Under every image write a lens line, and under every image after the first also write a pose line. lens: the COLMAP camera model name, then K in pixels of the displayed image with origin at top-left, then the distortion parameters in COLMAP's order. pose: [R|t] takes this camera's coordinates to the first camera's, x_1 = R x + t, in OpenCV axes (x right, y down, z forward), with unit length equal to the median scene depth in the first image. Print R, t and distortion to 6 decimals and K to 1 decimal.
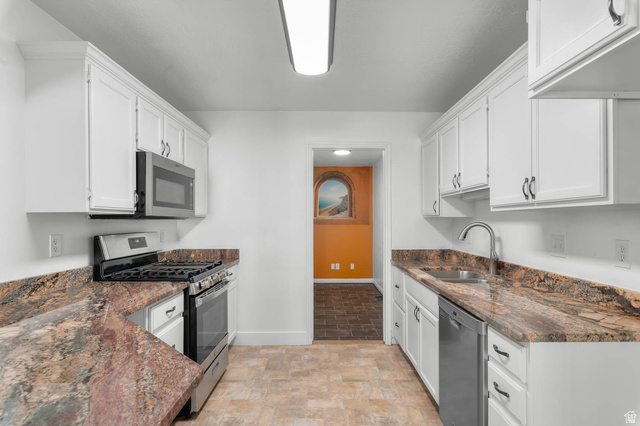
lens RADIAL K [[353.7, 0, 321.3], [0, 353.7, 218.9], [0, 0, 1]] dist [0.006051, 0.001415]
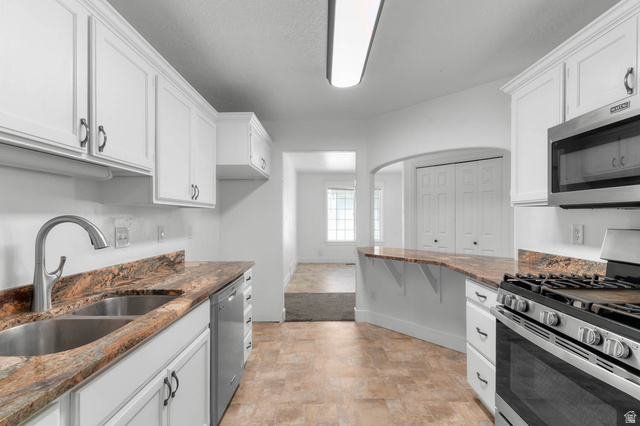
lens RADIAL K [[293.9, 0, 319.5], [0, 293.9, 216.0], [0, 0, 1]] dist [0.001352, -0.000016]
pose [[-0.999826, 0.004728, 0.018028, 0.050351], [0.004584, 0.999957, -0.008025, 0.020480], [-0.018065, -0.007941, -0.999805, 1.956325]]
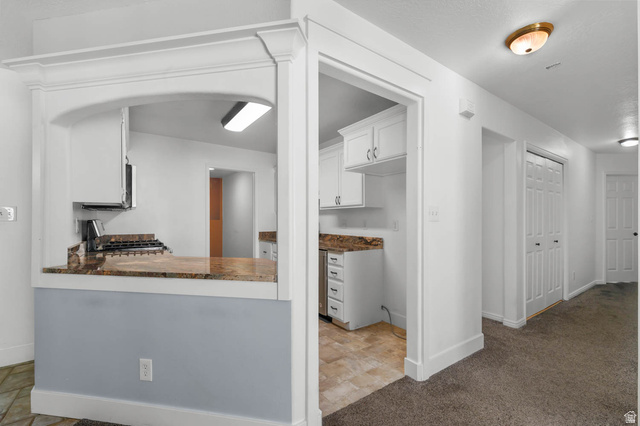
lens RADIAL K [[276.9, 0, 324.8], [0, 276.9, 217.9], [0, 0, 1]] dist [0.001696, 0.000410]
pose [[0.821873, 0.007712, 0.569619, -0.573423], [-0.005503, 0.999969, -0.005599, 0.046693], [-0.569645, 0.001467, 0.821890, -0.539657]]
